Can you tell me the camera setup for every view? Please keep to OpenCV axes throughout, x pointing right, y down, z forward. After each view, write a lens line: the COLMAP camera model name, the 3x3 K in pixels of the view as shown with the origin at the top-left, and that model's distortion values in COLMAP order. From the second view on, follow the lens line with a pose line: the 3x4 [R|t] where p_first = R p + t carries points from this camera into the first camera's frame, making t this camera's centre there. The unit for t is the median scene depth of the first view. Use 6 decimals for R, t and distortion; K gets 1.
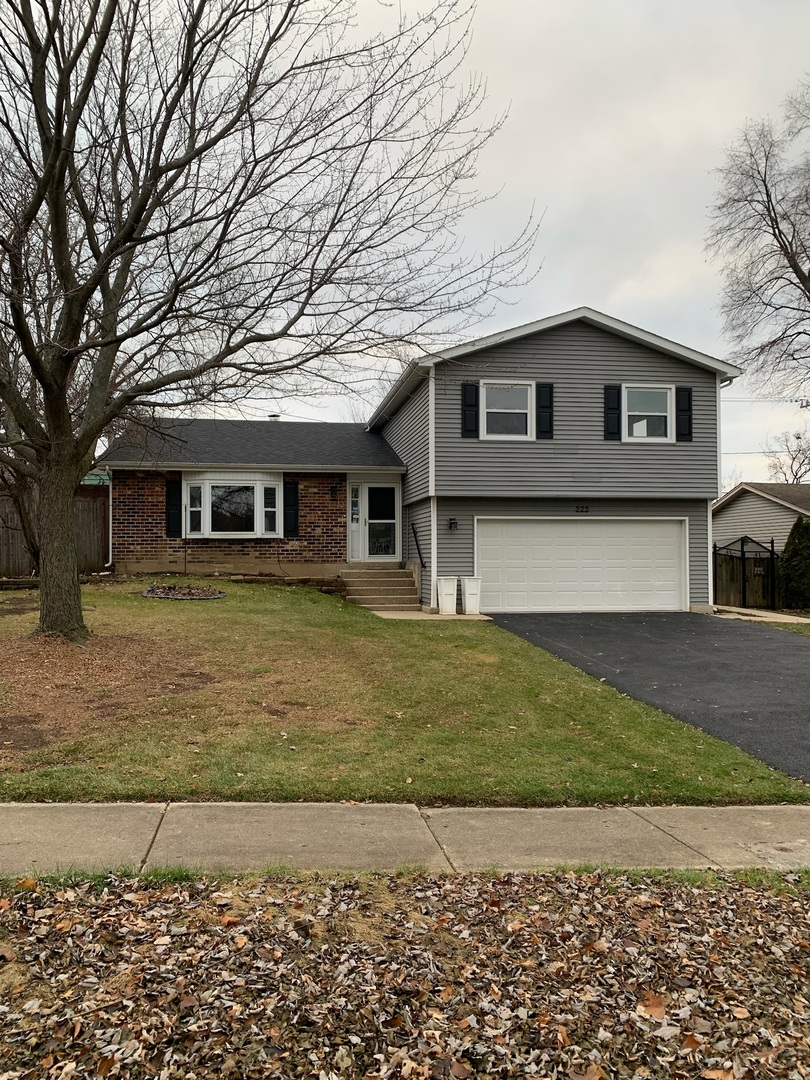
lens RADIAL K [[827.3, 0, 400.4], [0, 827.3, 542.4], [0, 0, 1]] dist [0.025778, -0.017850]
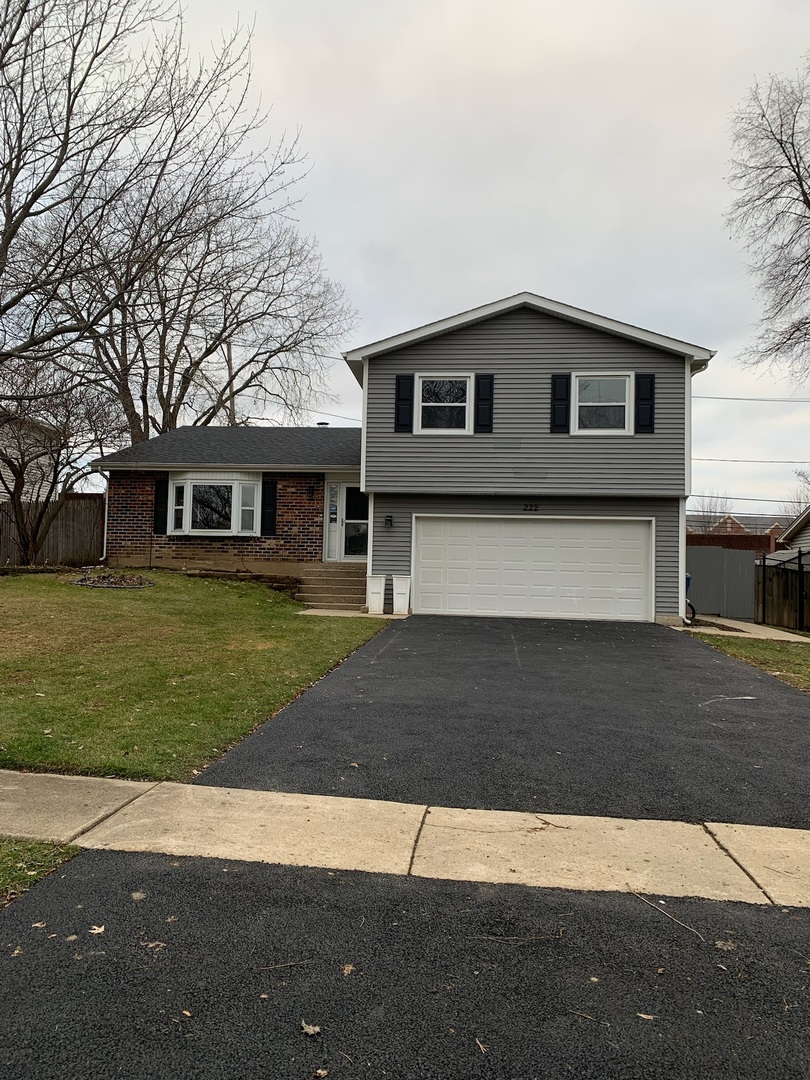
lens RADIAL K [[827.3, 0, 404.0], [0, 827.3, 536.5], [0, 0, 1]] dist [0.025778, -0.017850]
pose [[0.967878, 0.013479, -0.251059, 0.306662], [-0.021304, 0.999368, -0.028473, 0.021420], [0.250517, 0.032907, 0.967553, 0.059880]]
